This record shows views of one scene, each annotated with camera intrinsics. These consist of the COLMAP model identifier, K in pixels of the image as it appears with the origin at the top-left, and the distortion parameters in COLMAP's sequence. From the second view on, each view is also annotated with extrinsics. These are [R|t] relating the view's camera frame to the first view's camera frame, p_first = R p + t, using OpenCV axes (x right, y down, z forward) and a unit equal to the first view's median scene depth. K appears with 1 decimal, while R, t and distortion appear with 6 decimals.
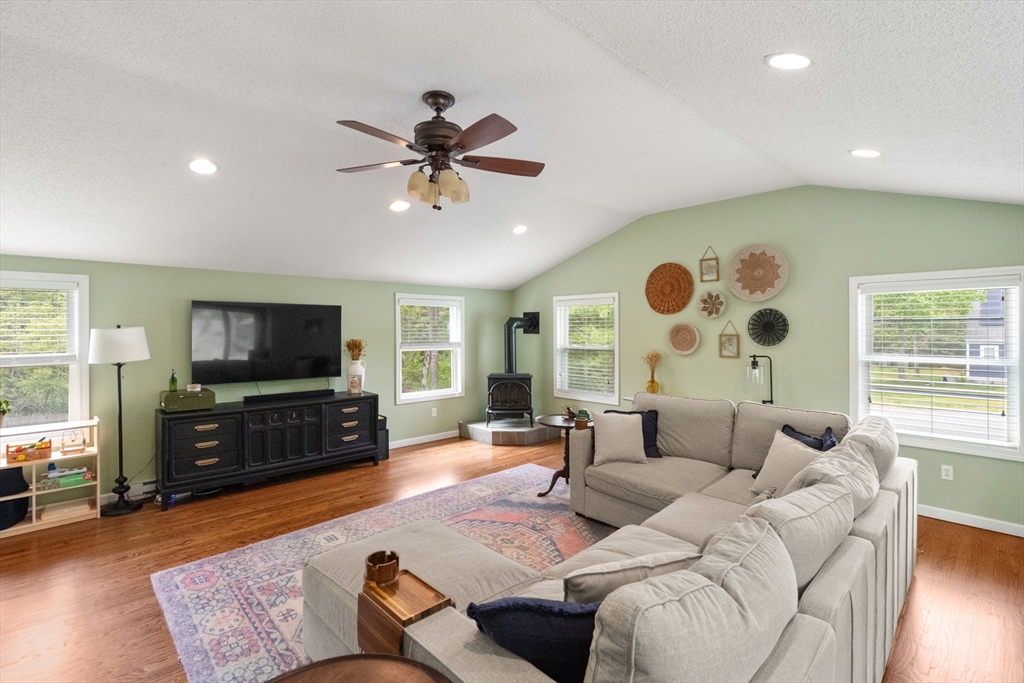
lens RADIAL K [[473.4, 0, 512.0], [0, 473.4, 331.4], [0, 0, 1]] dist [-0.001463, 0.003497]
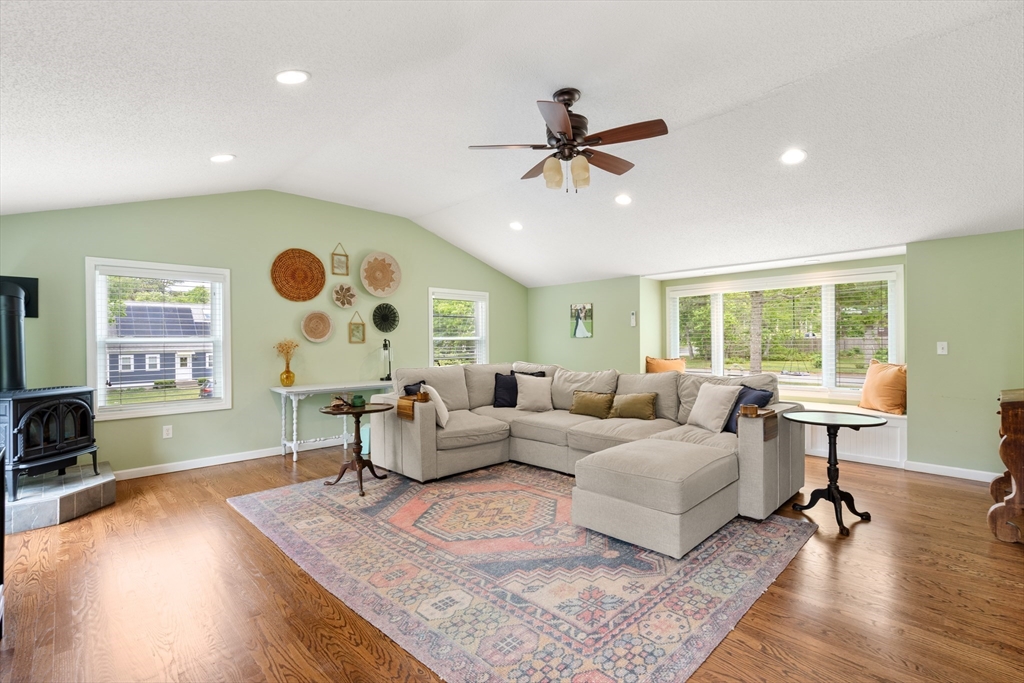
lens RADIAL K [[473.4, 0, 511.3], [0, 473.4, 344.4], [0, 0, 1]] dist [-0.001463, 0.003497]
pose [[-0.020894, -0.004591, 0.999771, -0.768055], [0.013160, 0.999902, 0.004866, 0.062416], [-0.999695, 0.013258, -0.020832, 0.688531]]
